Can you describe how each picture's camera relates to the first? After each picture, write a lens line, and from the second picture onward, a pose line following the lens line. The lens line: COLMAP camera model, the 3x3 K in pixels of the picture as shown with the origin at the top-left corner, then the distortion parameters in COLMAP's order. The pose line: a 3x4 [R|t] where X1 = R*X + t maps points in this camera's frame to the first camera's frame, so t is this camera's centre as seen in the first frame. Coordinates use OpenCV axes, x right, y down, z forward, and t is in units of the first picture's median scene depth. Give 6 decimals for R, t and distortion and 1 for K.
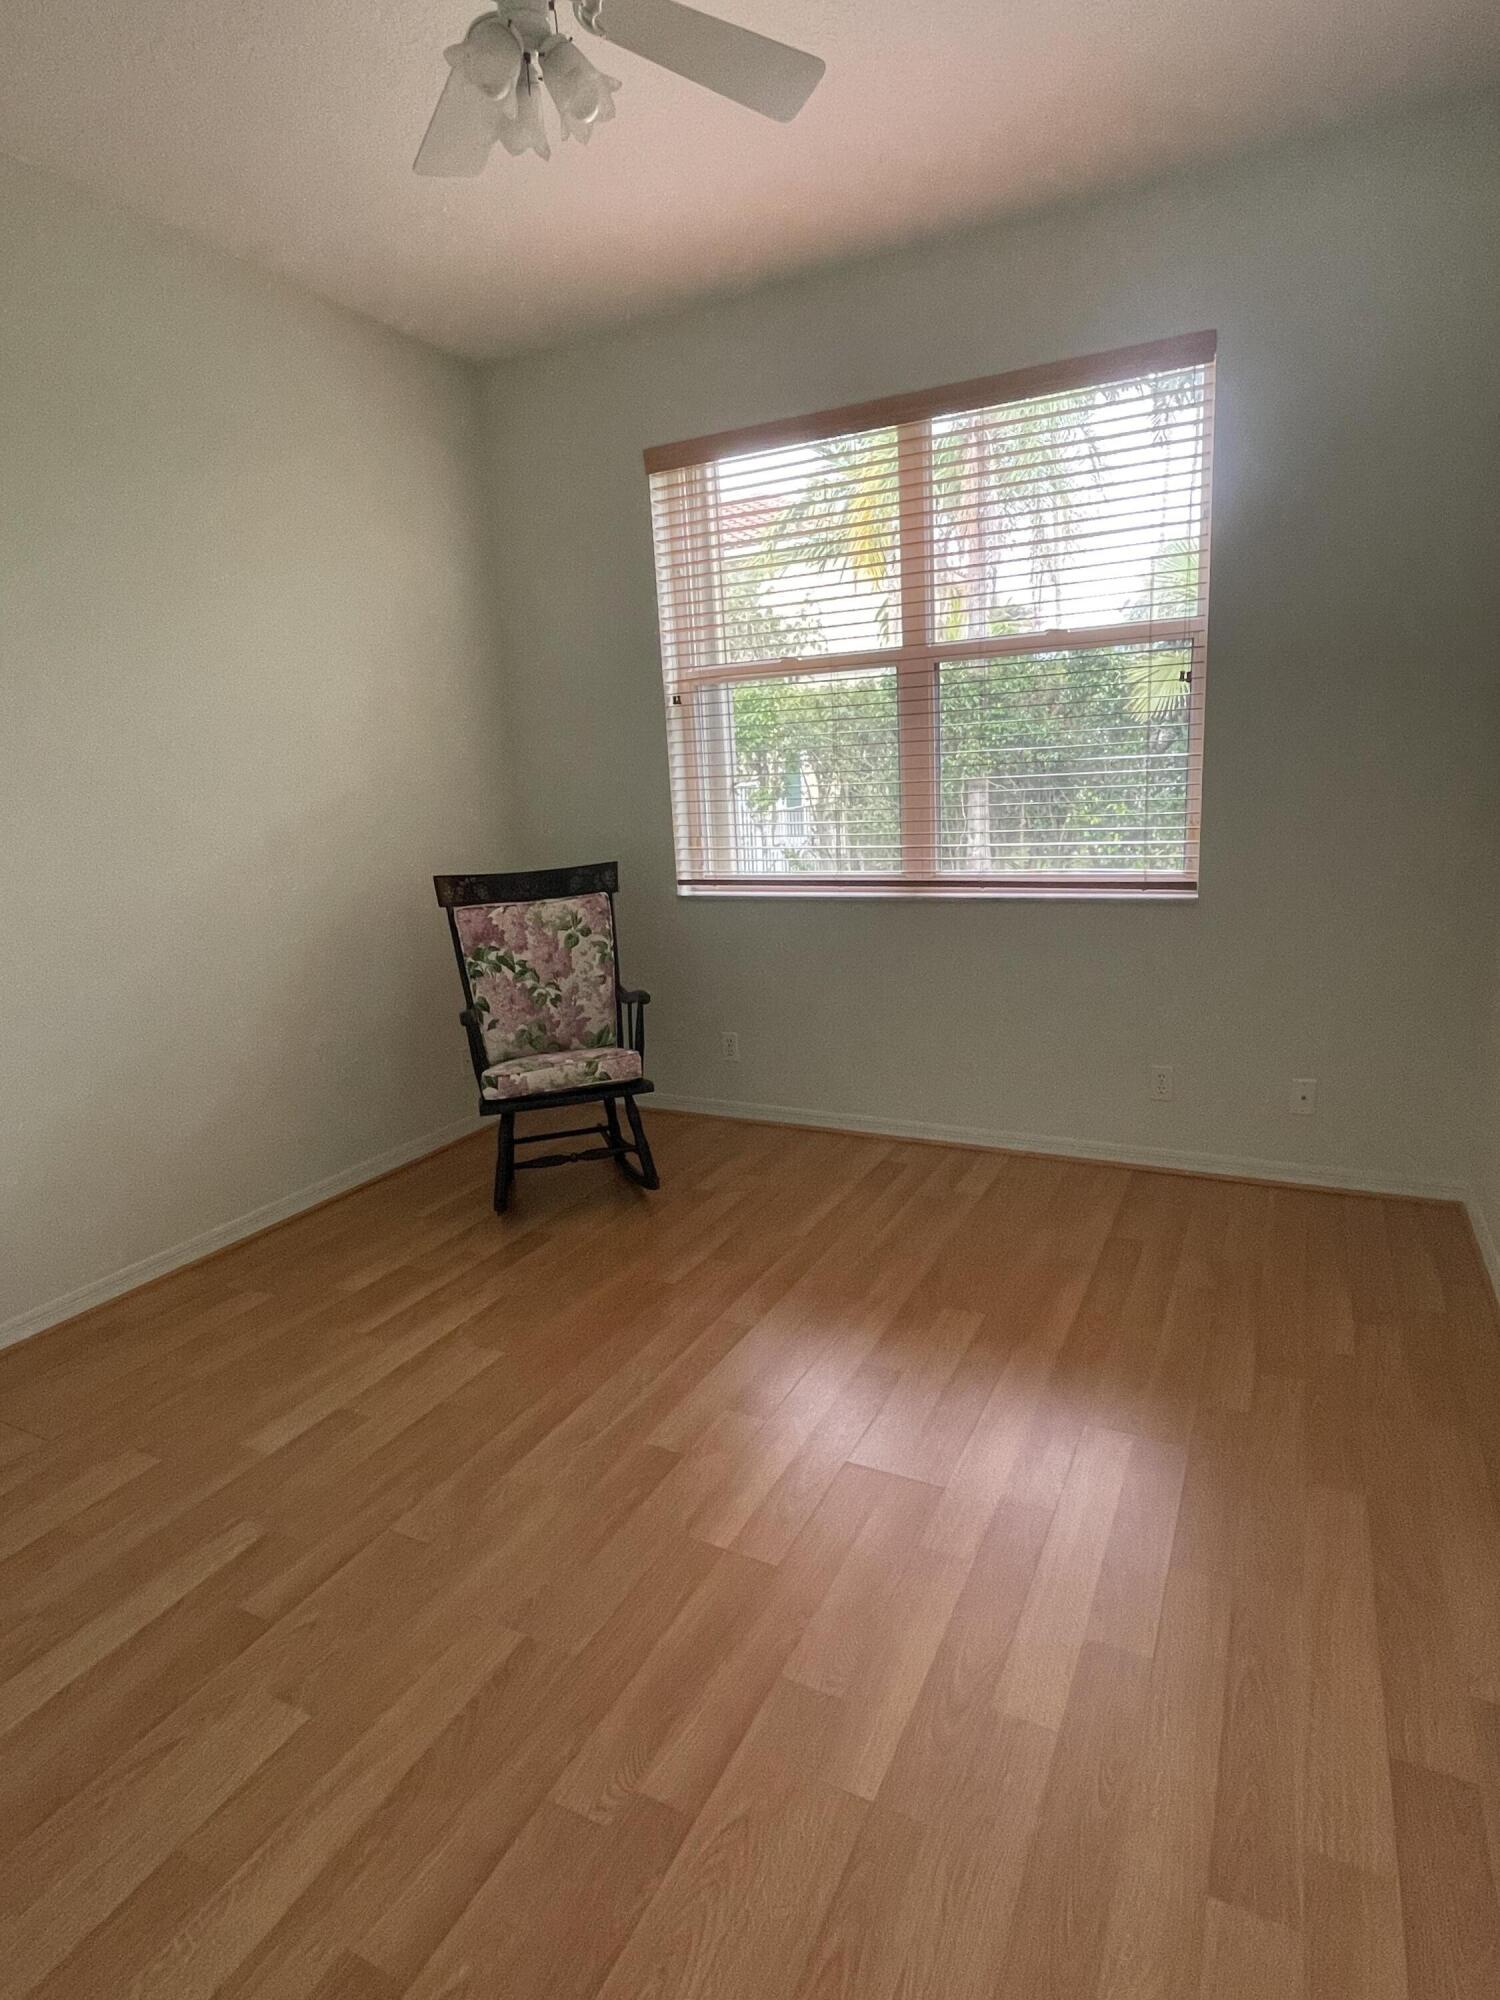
lens RADIAL K [[1060.2, 0, 755.3], [0, 1060.2, 999.2], [0, 0, 1]] dist [-0.001840, -0.002710]
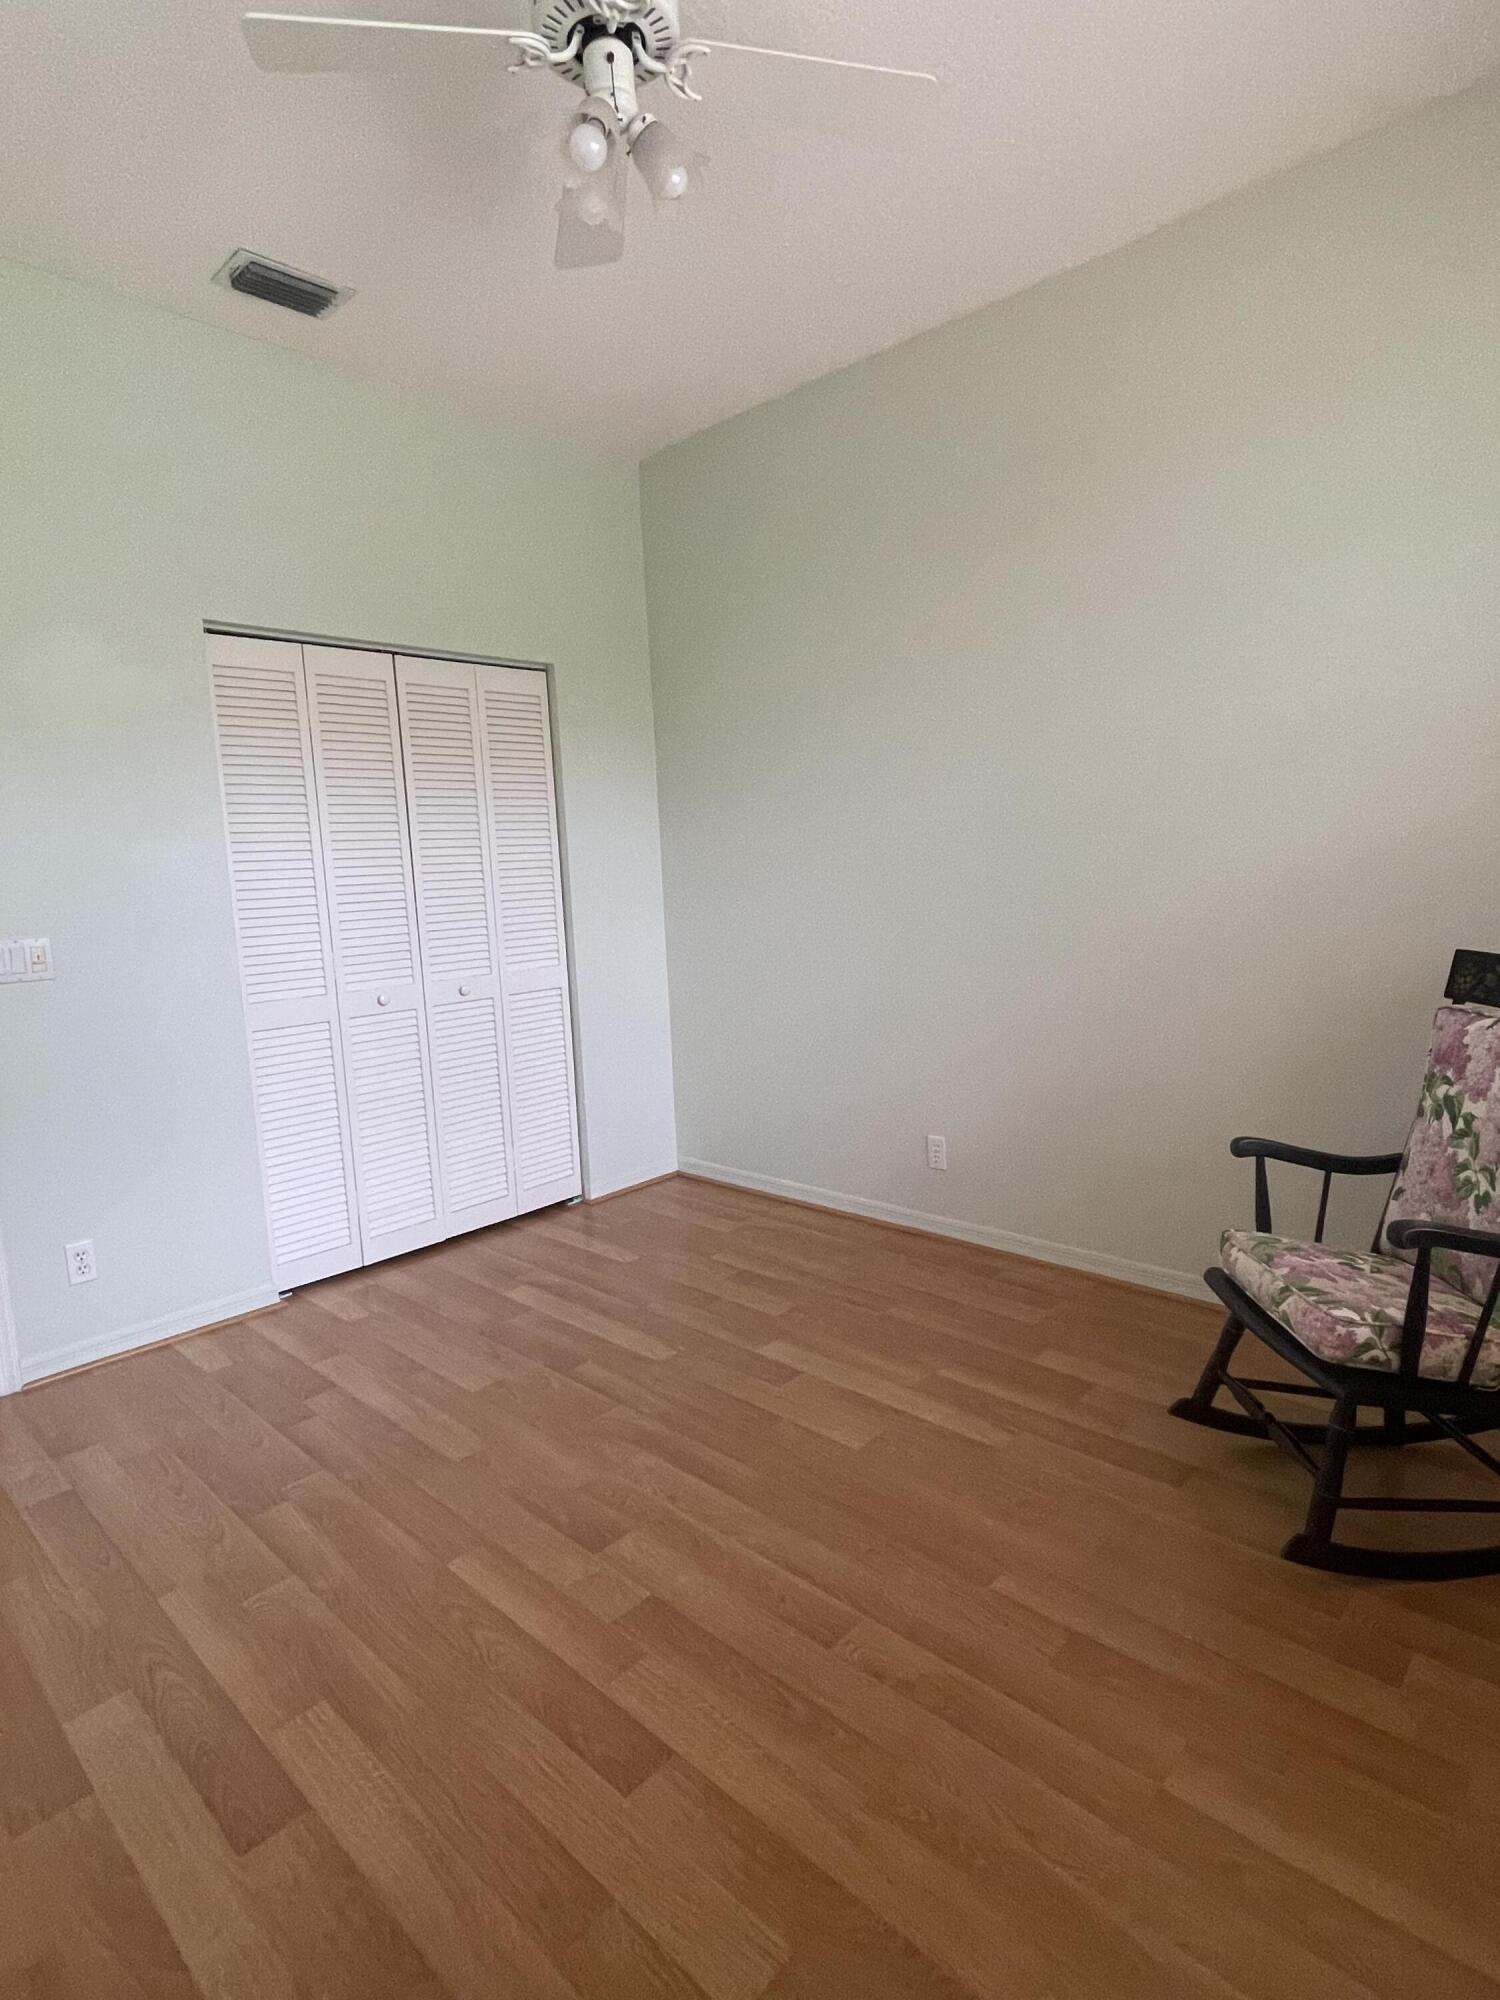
lens RADIAL K [[1060.2, 0, 755.5], [0, 1060.2, 1002.7], [0, 0, 1]] dist [-0.001840, -0.002710]
pose [[-0.278446, 0.190187, -0.941433, 0.471249], [-0.144125, 0.960826, 0.236732, -0.197960], [0.949577, 0.201601, -0.240127, 0.861145]]
